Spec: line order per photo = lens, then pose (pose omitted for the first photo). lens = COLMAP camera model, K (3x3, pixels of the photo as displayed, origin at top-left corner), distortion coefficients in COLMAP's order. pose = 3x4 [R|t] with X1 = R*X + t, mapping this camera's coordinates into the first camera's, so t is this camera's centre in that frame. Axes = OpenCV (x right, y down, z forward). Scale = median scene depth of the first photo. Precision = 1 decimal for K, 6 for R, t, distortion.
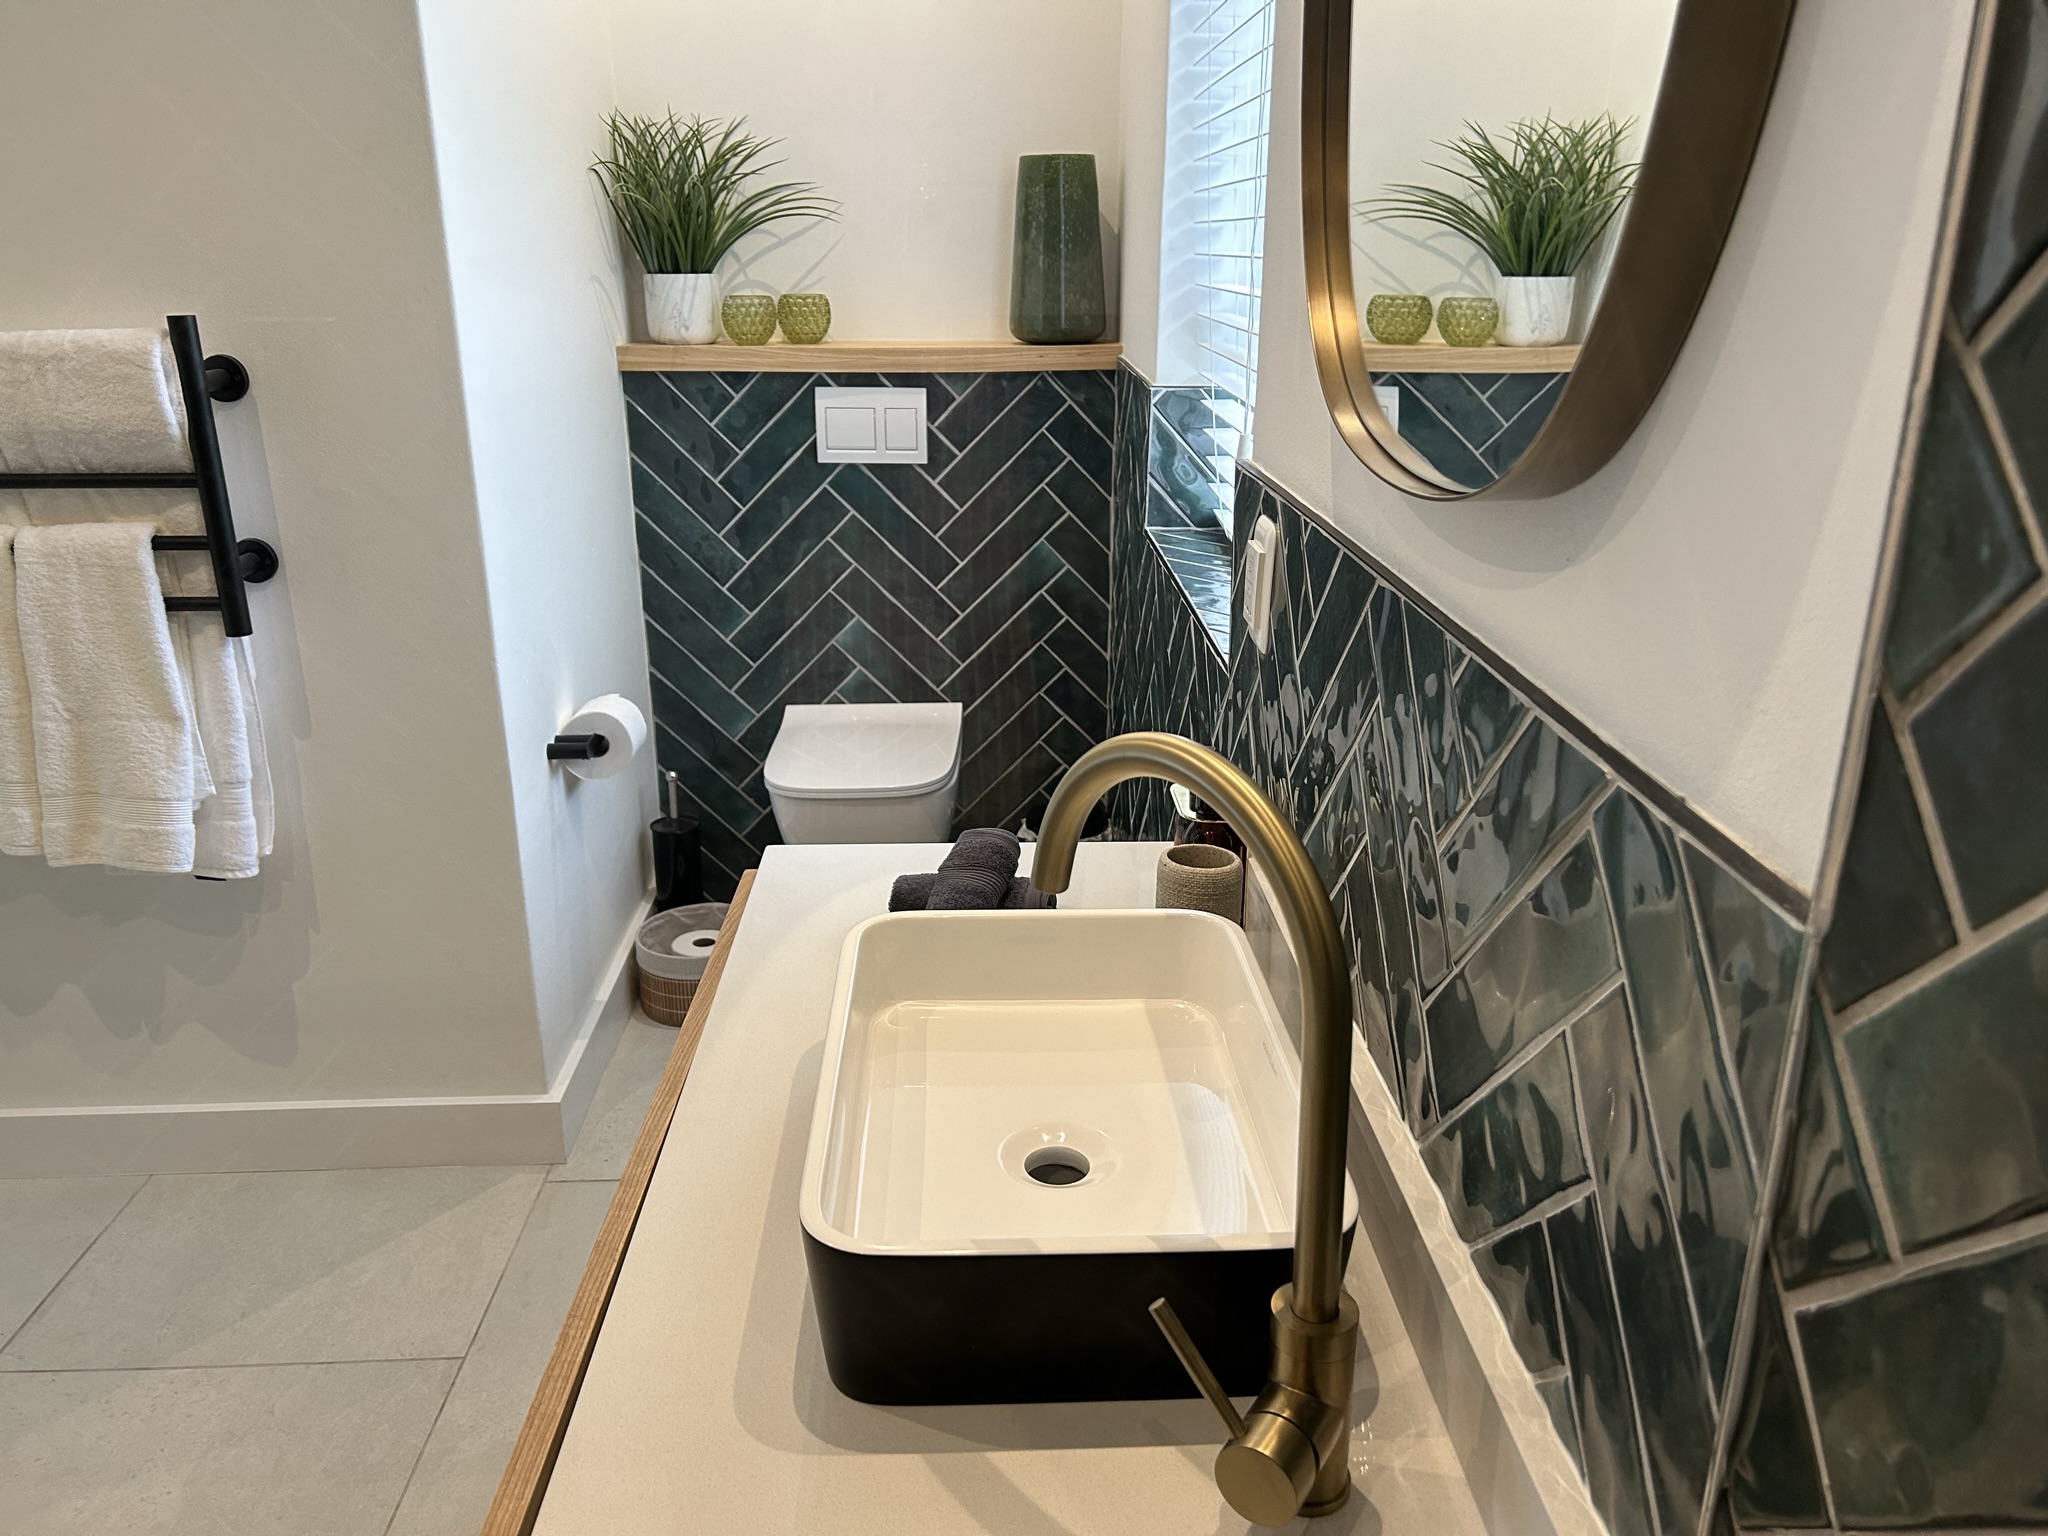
lens RADIAL K [[1511.6, 0, 1012.3], [0, 1511.6, 778.7], [0, 0, 1]] dist [0.052895, -0.072382]
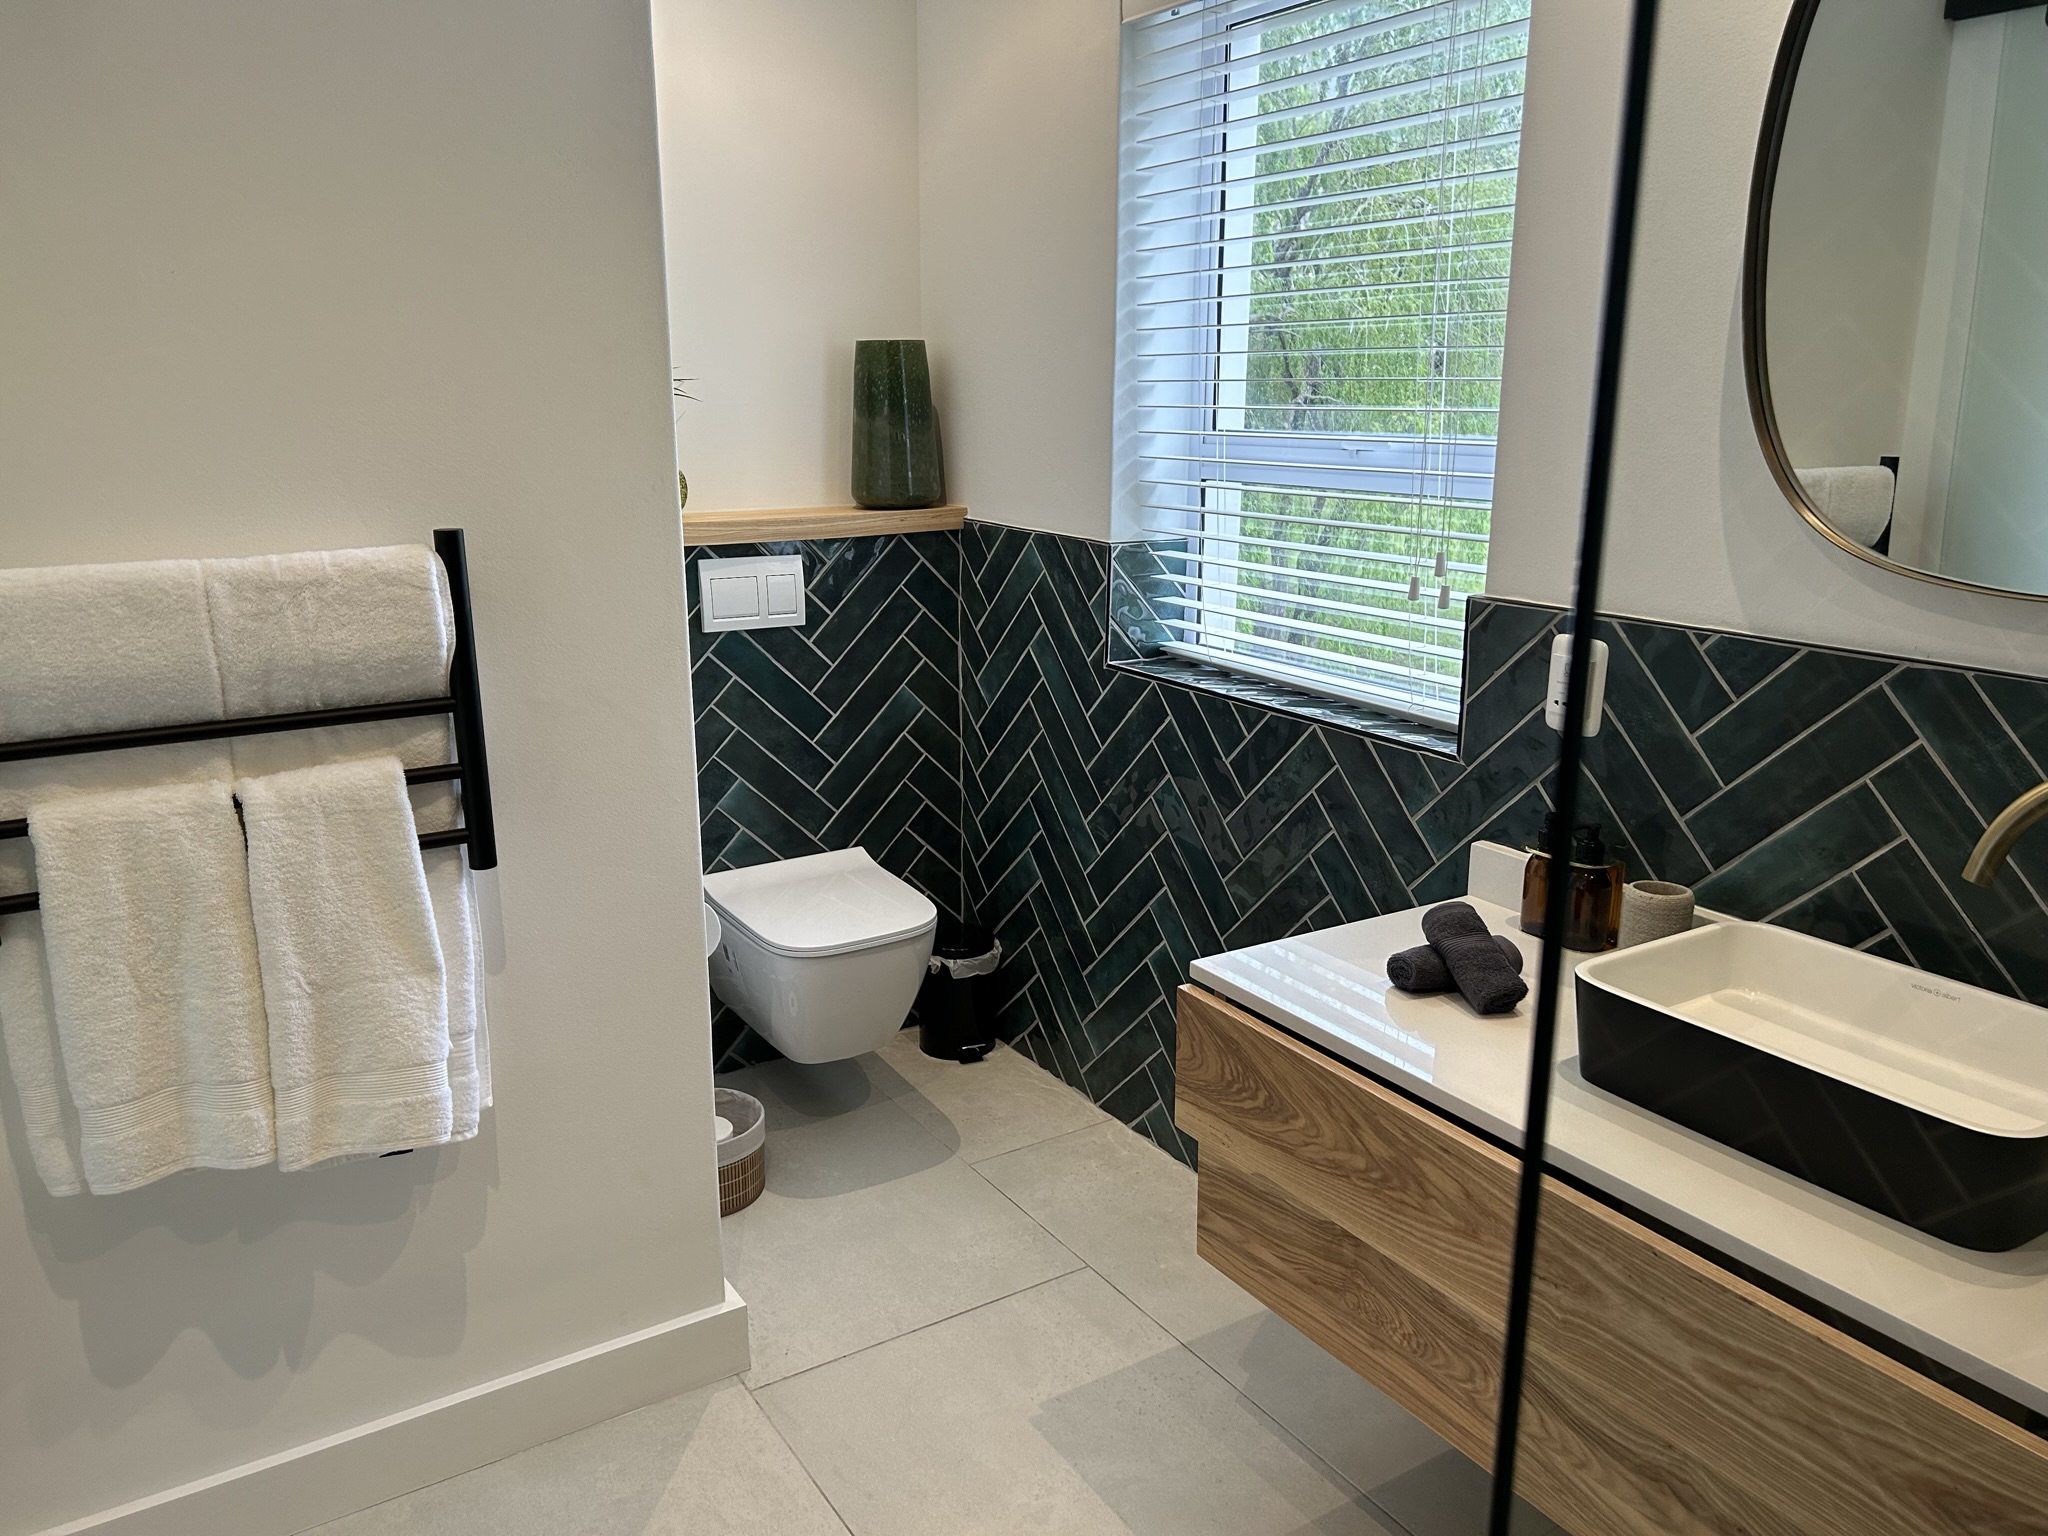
lens RADIAL K [[1511.6, 0, 1012.3], [0, 1511.6, 778.7], [0, 0, 1]] dist [0.052895, -0.072382]
pose [[0.867051, -0.129751, 0.481028, -0.559320], [0.168991, 0.984847, -0.038956, -0.047934], [-0.468684, 0.115066, 0.875840, 0.037169]]
